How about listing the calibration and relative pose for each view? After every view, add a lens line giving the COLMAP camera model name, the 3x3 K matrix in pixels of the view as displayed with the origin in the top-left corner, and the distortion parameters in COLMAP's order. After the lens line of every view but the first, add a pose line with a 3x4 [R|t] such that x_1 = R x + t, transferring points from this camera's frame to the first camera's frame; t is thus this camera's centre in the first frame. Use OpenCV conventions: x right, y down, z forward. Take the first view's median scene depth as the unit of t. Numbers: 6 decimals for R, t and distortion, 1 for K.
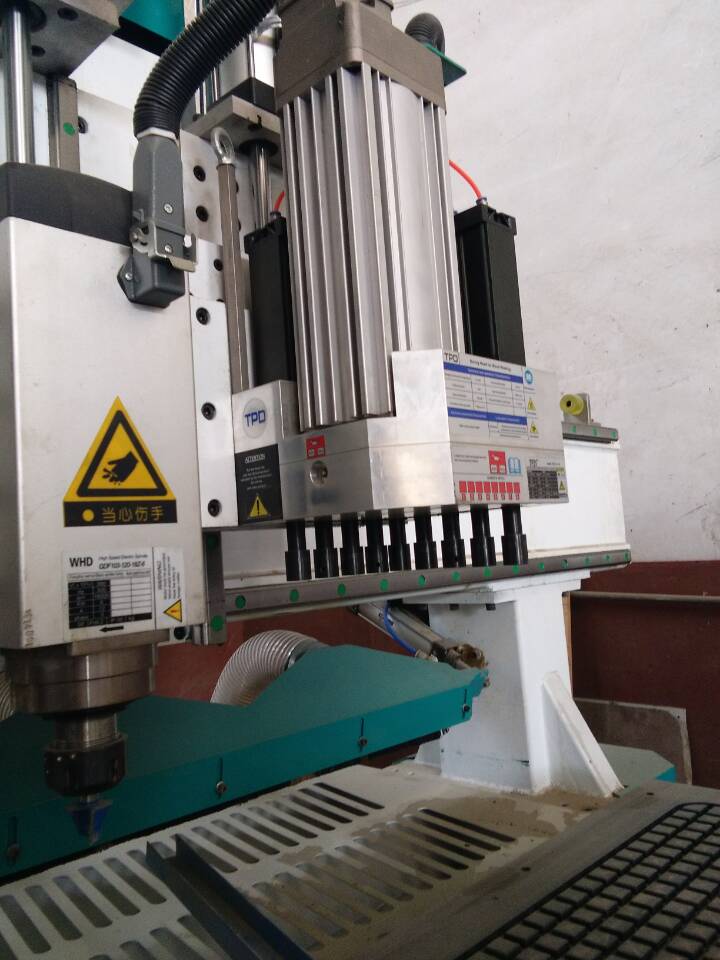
lens RADIAL K [[775.1, 0, 357.2], [0, 775.1, 478.1], [0, 0, 1]] dist [0.044597, -0.026890]
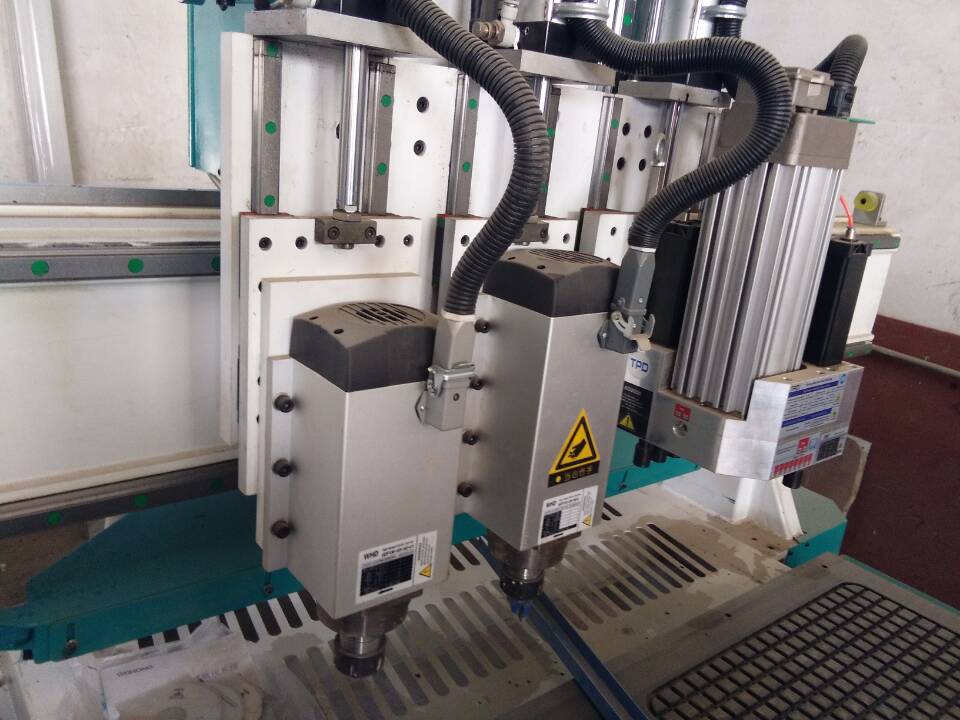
lens RADIAL K [[775.1, 0, 481.1], [0, 775.1, 361.4], [0, 0, 1]] dist [0.044597, -0.026890]
pose [[0.977630, 0.199310, -0.067195, -0.214294], [-0.158890, 0.909154, 0.384958, -0.392148], [0.137816, -0.365670, 0.920485, -0.241256]]
